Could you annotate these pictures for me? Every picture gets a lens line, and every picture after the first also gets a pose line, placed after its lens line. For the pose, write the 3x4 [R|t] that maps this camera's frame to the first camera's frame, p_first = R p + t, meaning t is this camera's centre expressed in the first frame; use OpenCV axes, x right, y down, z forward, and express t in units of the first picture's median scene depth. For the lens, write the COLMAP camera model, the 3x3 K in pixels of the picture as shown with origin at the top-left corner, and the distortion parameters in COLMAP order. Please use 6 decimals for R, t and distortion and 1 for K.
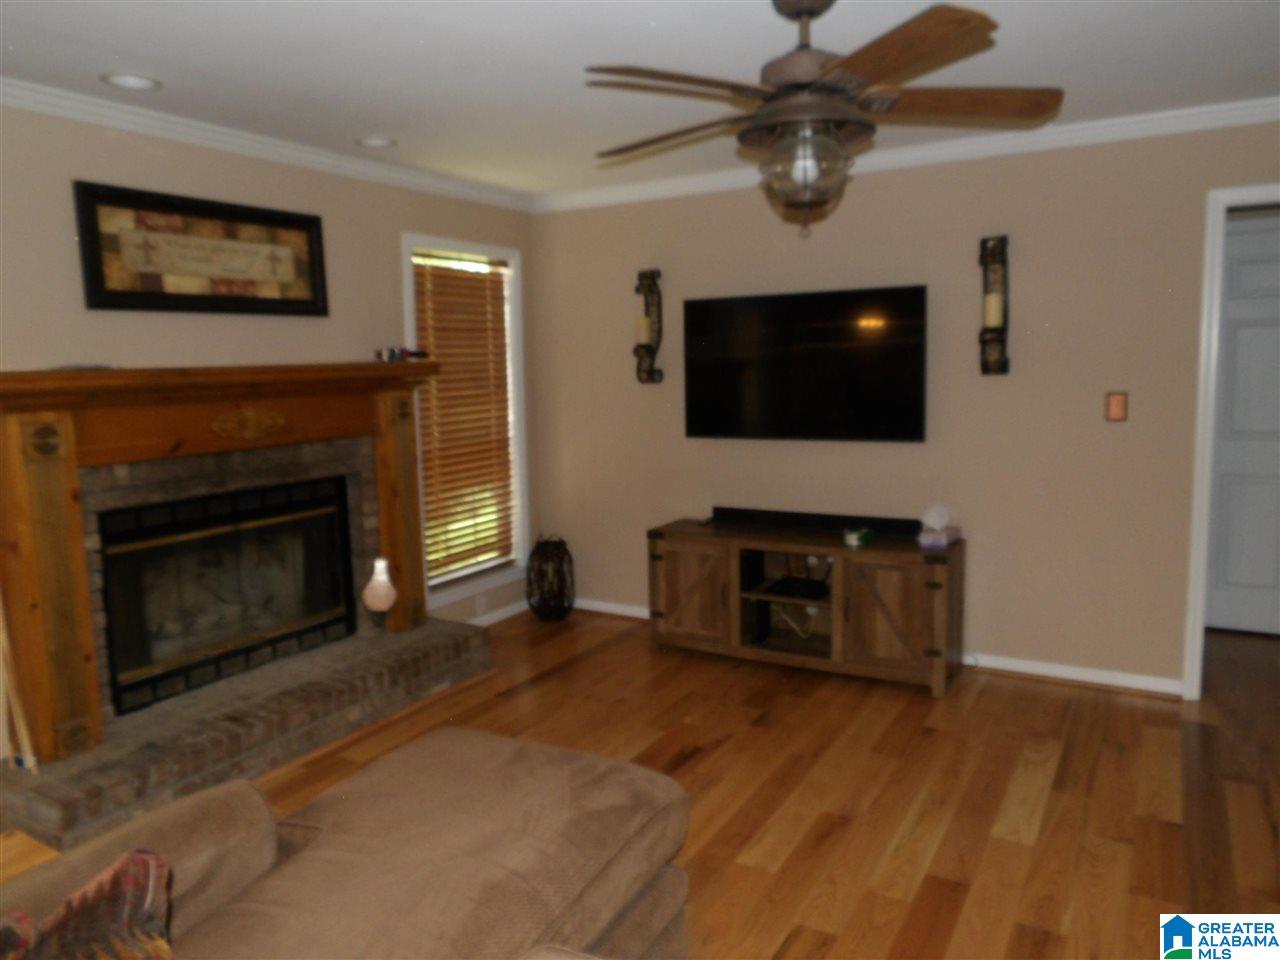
lens RADIAL K [[909.5, 0, 640.0], [0, 909.5, 480.0], [0, 0, 1]] dist [-0.000064, 0.001177]
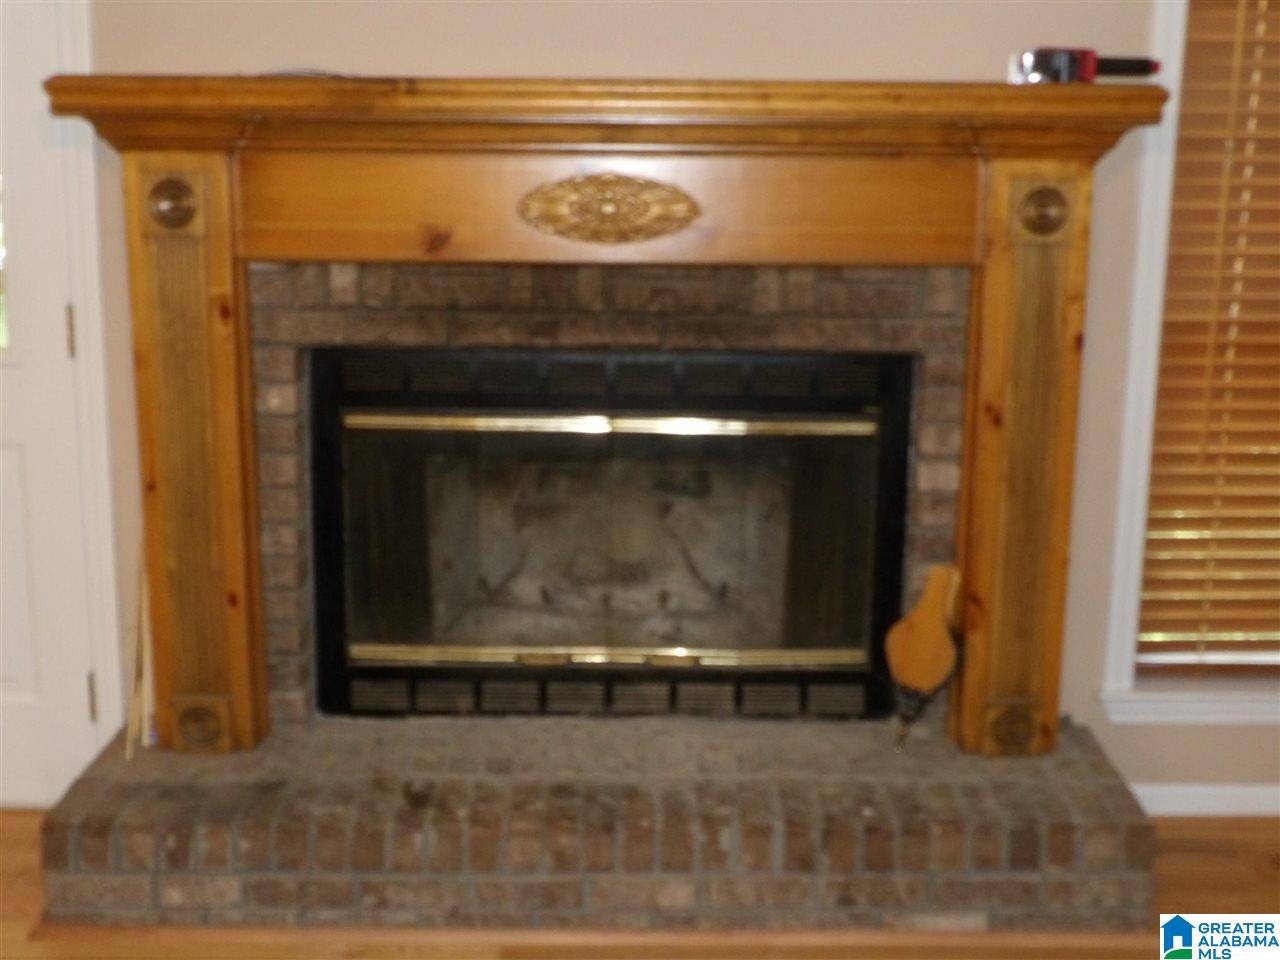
lens RADIAL K [[1720.2, 0, 640.0], [0, 1720.2, 480.0], [0, 0, 1]] dist [0.223680, -1.300966]
pose [[0.517282, 0.219650, -0.827147, 0.344542], [-0.135826, 0.975323, 0.174056, -0.084921], [0.844968, 0.022312, 0.534352, 0.560954]]
